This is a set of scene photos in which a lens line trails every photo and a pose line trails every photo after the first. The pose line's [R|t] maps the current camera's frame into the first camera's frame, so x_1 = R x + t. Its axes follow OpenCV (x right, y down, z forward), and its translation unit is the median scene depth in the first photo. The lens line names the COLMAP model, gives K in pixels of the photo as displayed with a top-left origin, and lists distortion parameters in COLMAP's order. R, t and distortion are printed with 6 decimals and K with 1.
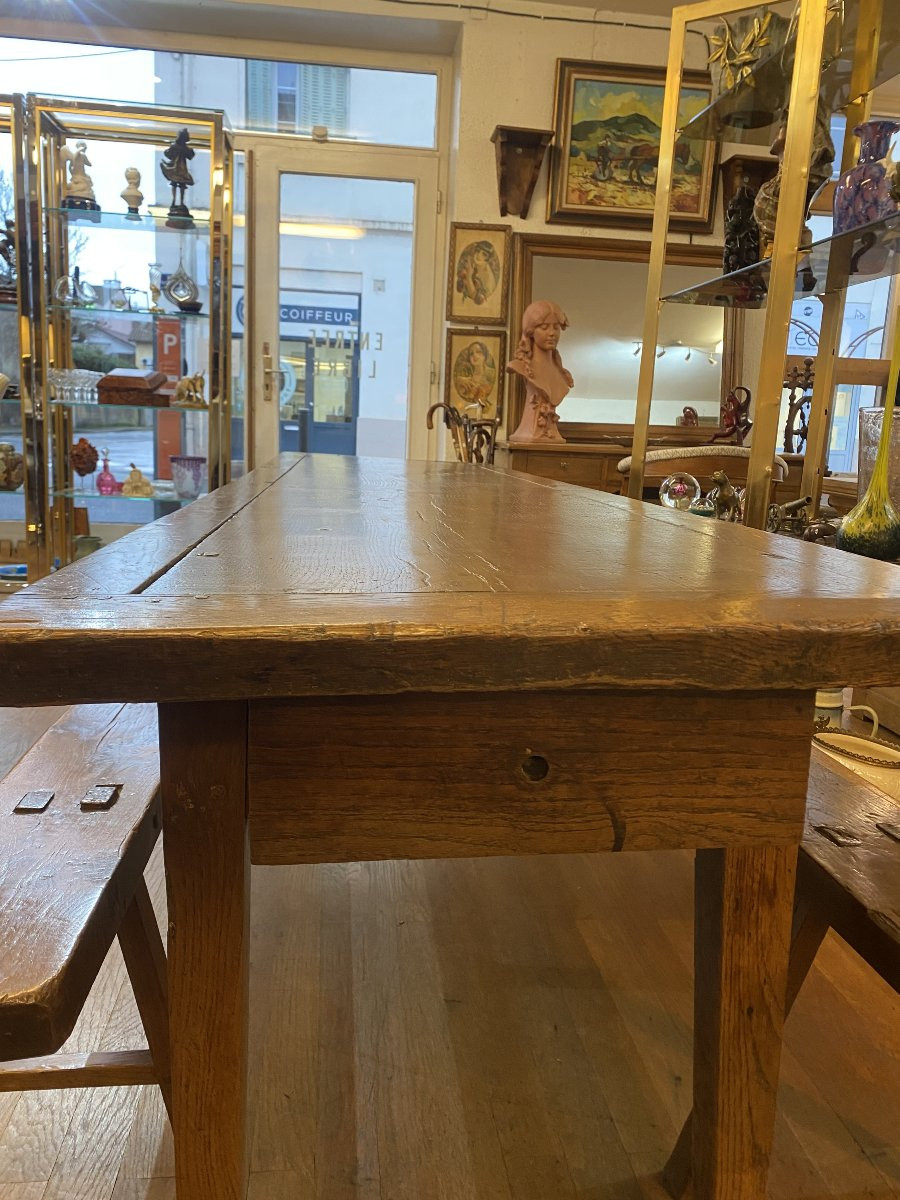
lens RADIAL K [[920.9, 0, 449.9], [0, 920.9, 618.2], [0, 0, 1]] dist [0.044178, -0.057309]
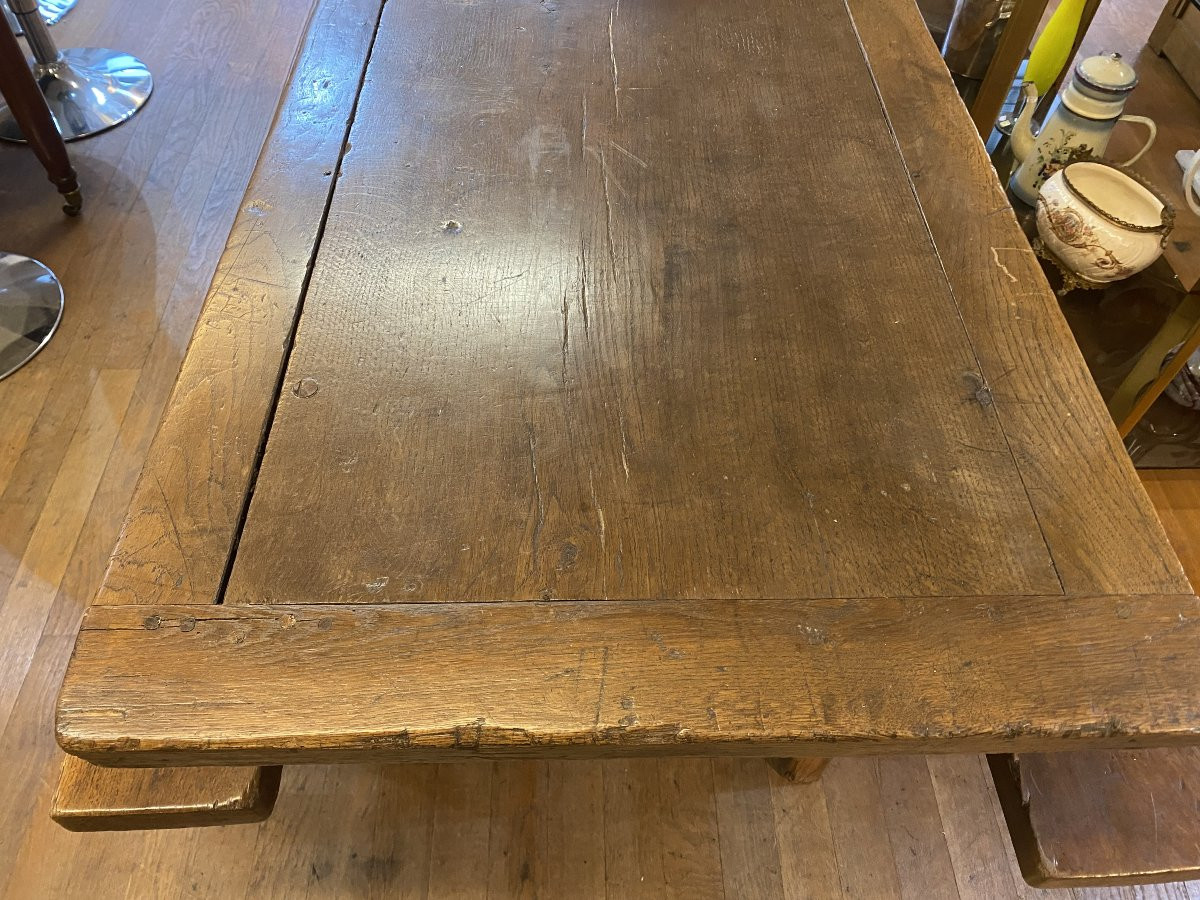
lens RADIAL K [[914.8, 0, 579.7], [0, 914.8, 442.0], [0, 0, 1]] dist [-0.001482, 0.012593]
pose [[0.993914, 0.074977, -0.080705, 0.051674], [-0.005169, 0.763562, 0.645713, -0.451960], [0.110037, -0.641366, 0.759303, 0.253133]]
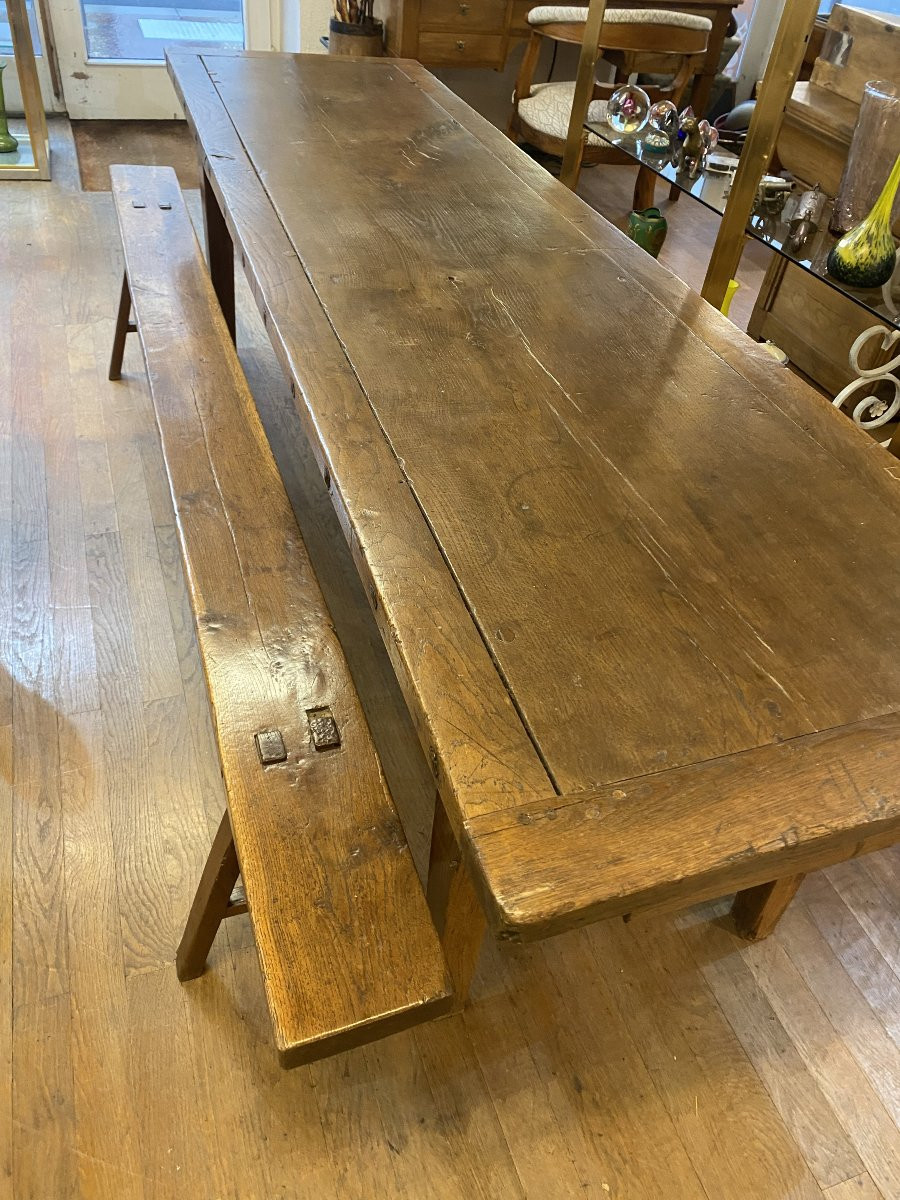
lens RADIAL K [[908.9, 0, 447.7], [0, 908.9, 594.0], [0, 0, 1]] dist [0.043076, -0.044691]
pose [[0.976535, -0.102146, 0.189592, -0.408814], [-0.008712, 0.860900, 0.508699, -0.506239], [-0.215181, -0.498414, 0.839810, 0.094102]]
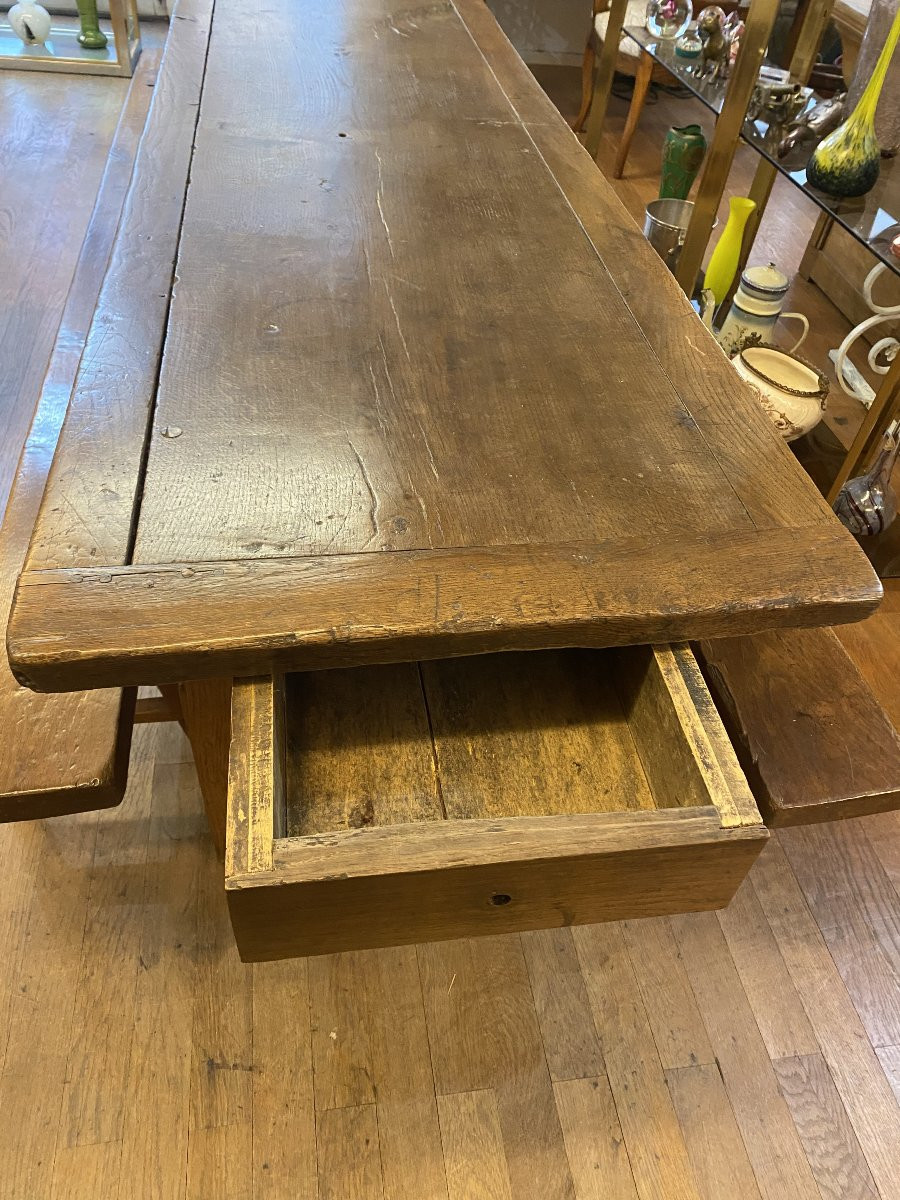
lens RADIAL K [[908.9, 0, 447.7], [0, 908.9, 594.0], [0, 0, 1]] dist [0.043076, -0.044691]
pose [[0.998377, 0.011141, 0.055849, 0.001576], [-0.039887, 0.836761, 0.546113, -0.390441], [-0.040648, -0.547454, 0.835848, -0.022339]]
